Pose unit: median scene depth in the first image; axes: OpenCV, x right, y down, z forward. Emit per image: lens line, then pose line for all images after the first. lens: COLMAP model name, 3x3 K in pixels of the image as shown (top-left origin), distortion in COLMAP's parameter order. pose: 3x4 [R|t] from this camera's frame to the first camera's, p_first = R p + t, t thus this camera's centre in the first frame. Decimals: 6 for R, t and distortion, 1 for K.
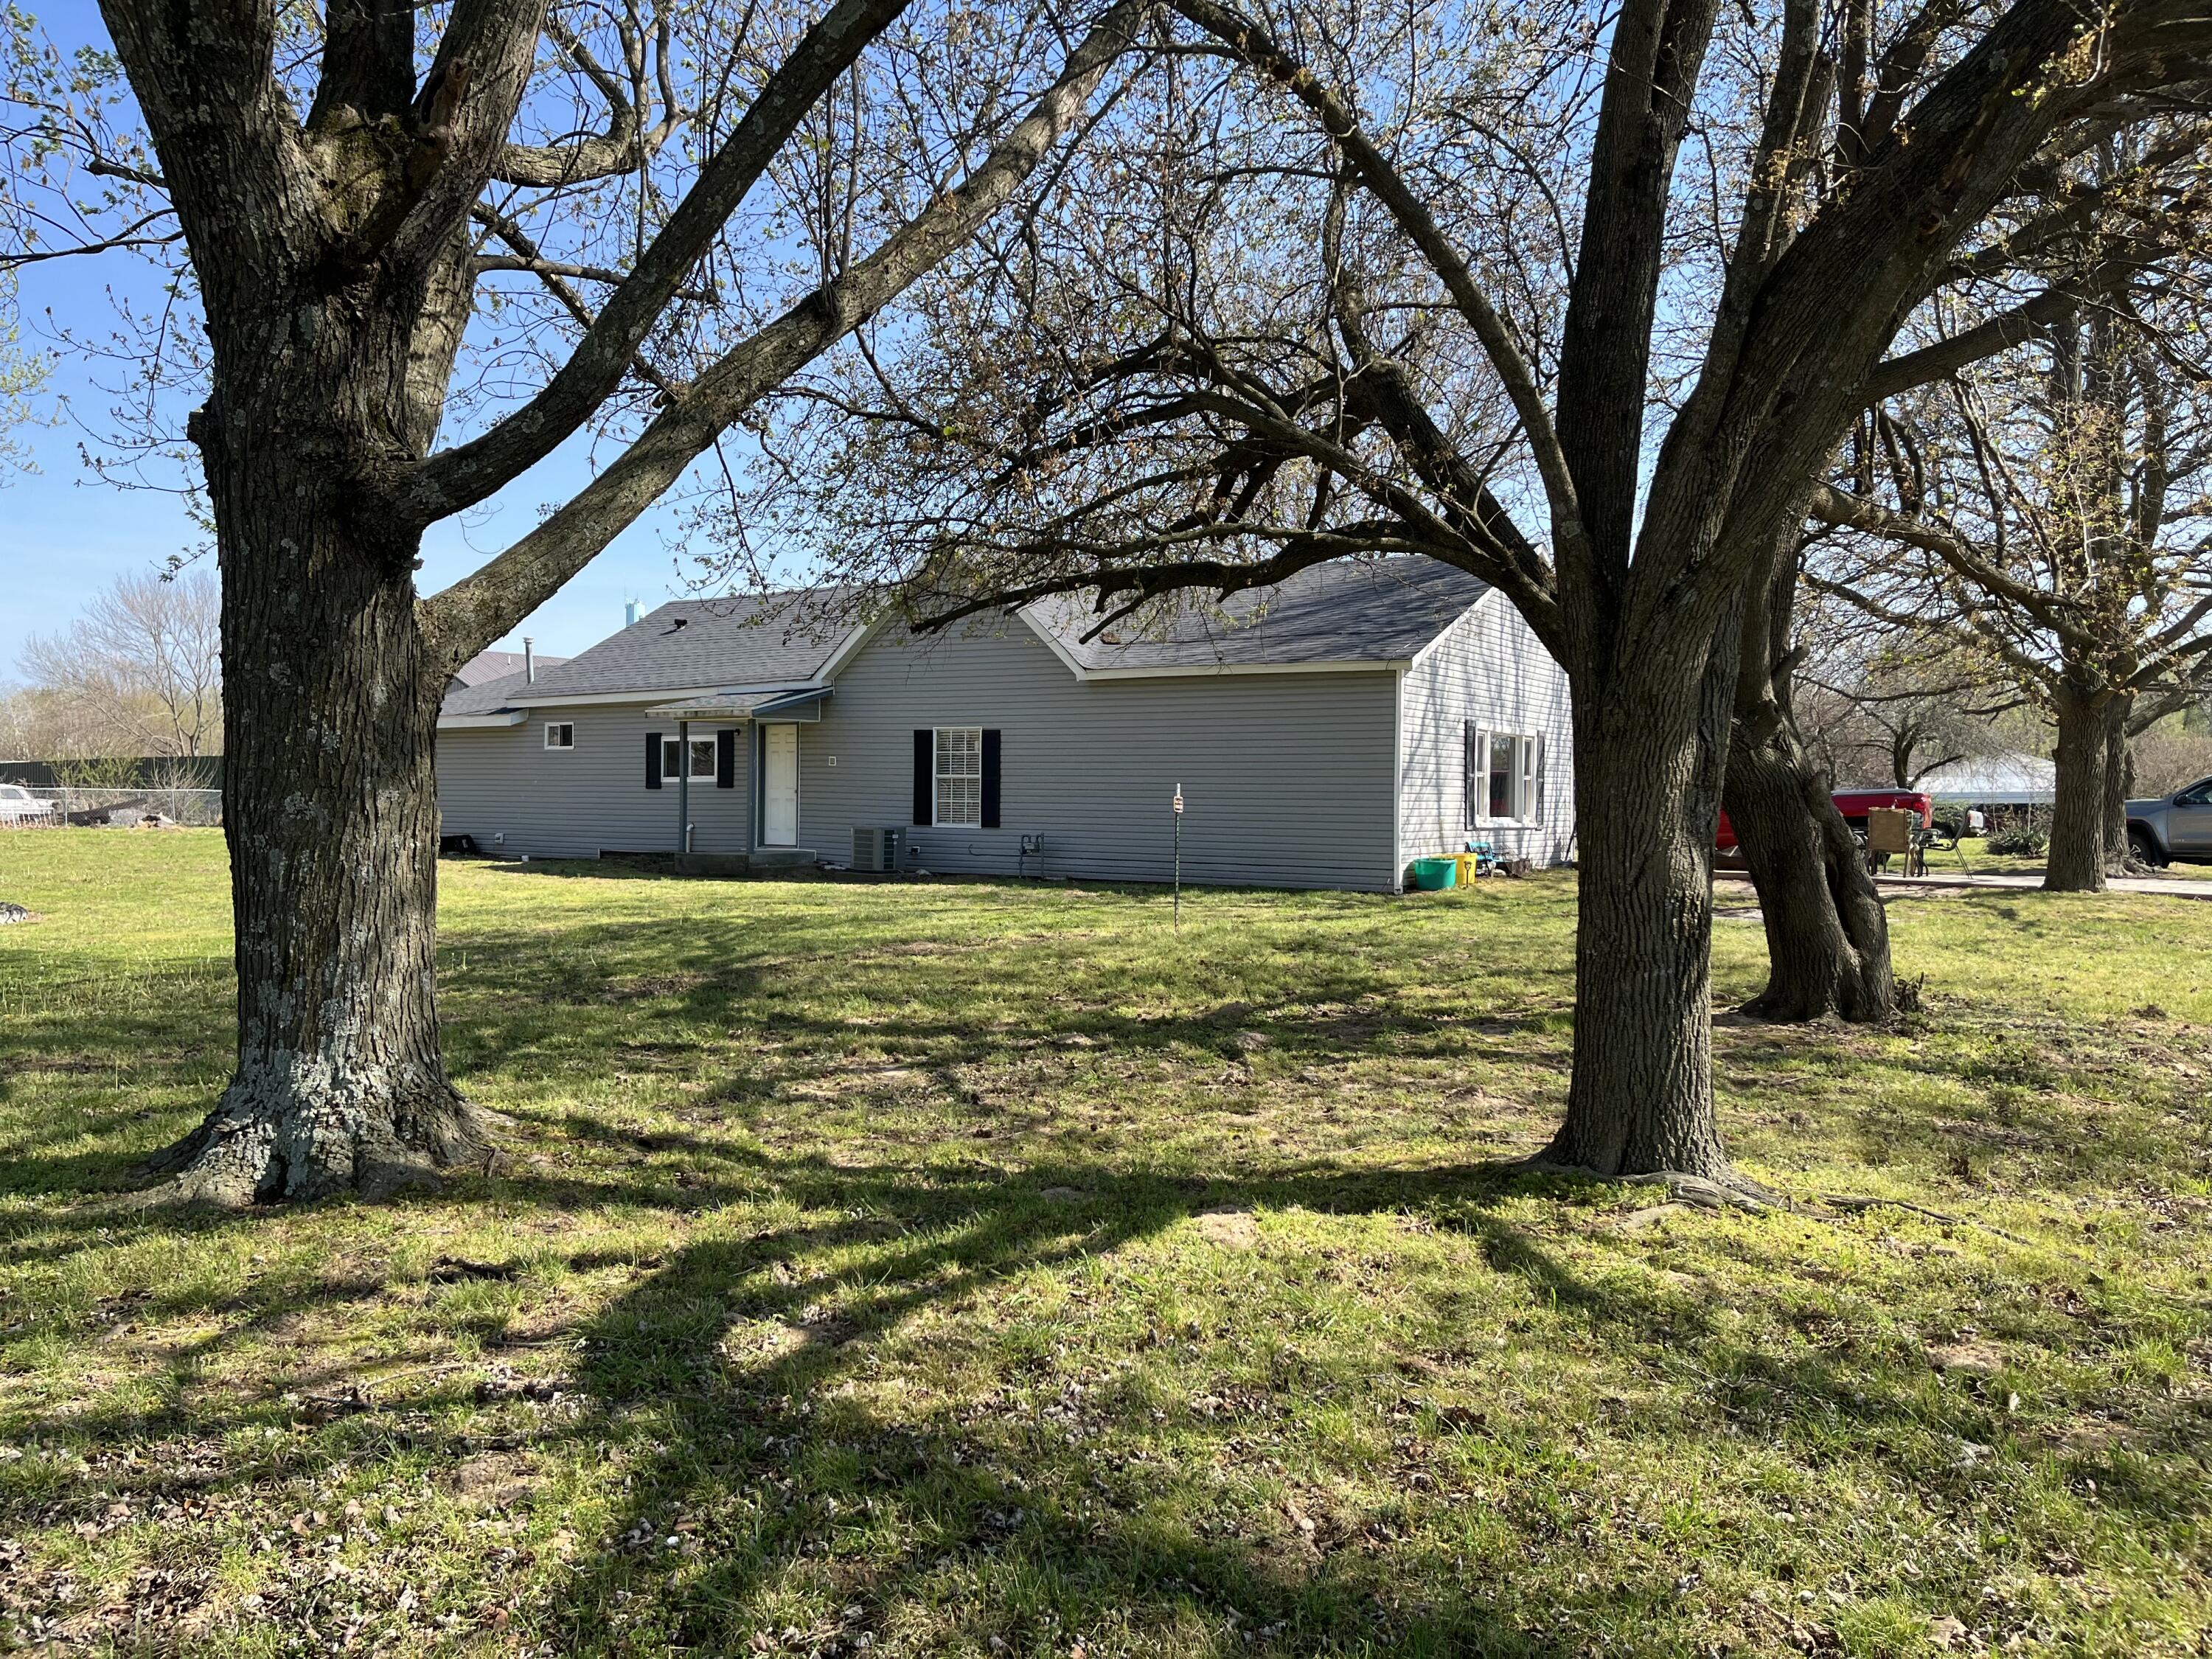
lens RADIAL K [[1681.4, 0, 1124.6], [0, 1681.4, 826.4], [0, 0, 1]] dist [0.055172, -0.092382]
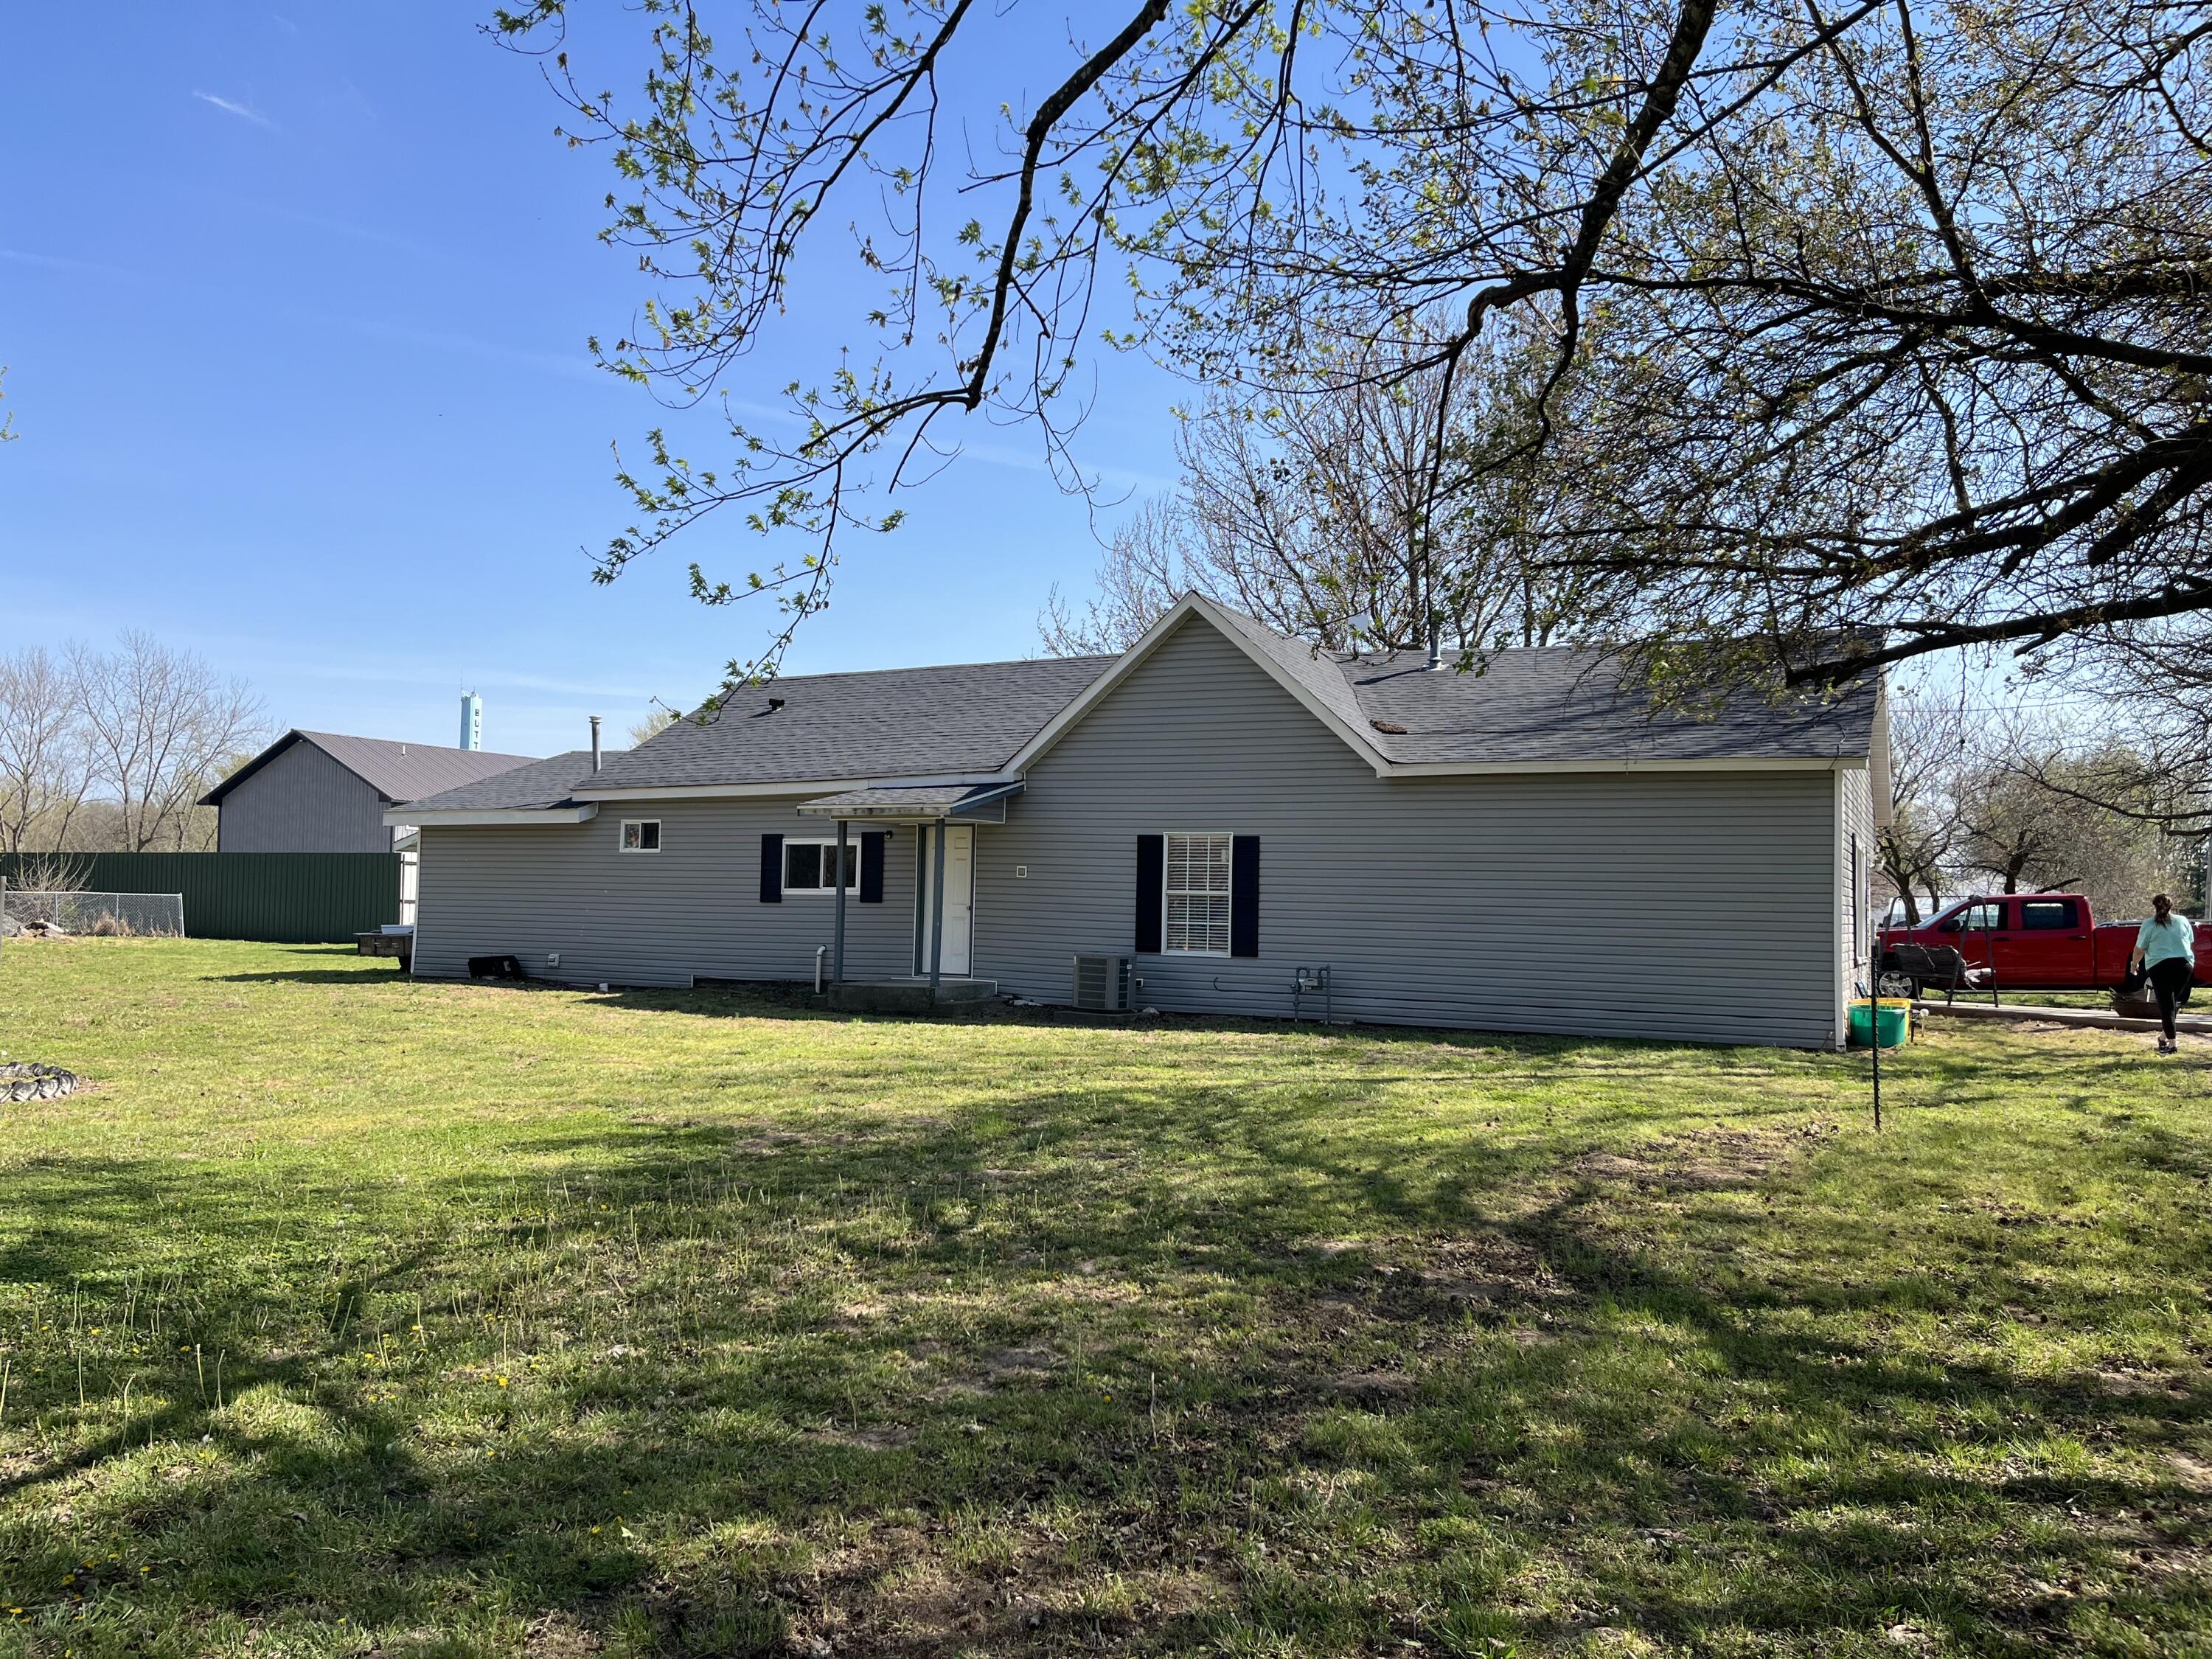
lens RADIAL K [[1681.4, 0, 1087.5], [0, 1681.4, 826.4], [0, 0, 1]] dist [0.055172, -0.092382]
pose [[0.996071, 0.014500, 0.087361, -0.214823], [-0.009042, 0.998001, -0.062553, -0.010164], [-0.088094, 0.061518, 0.994211, 0.188315]]
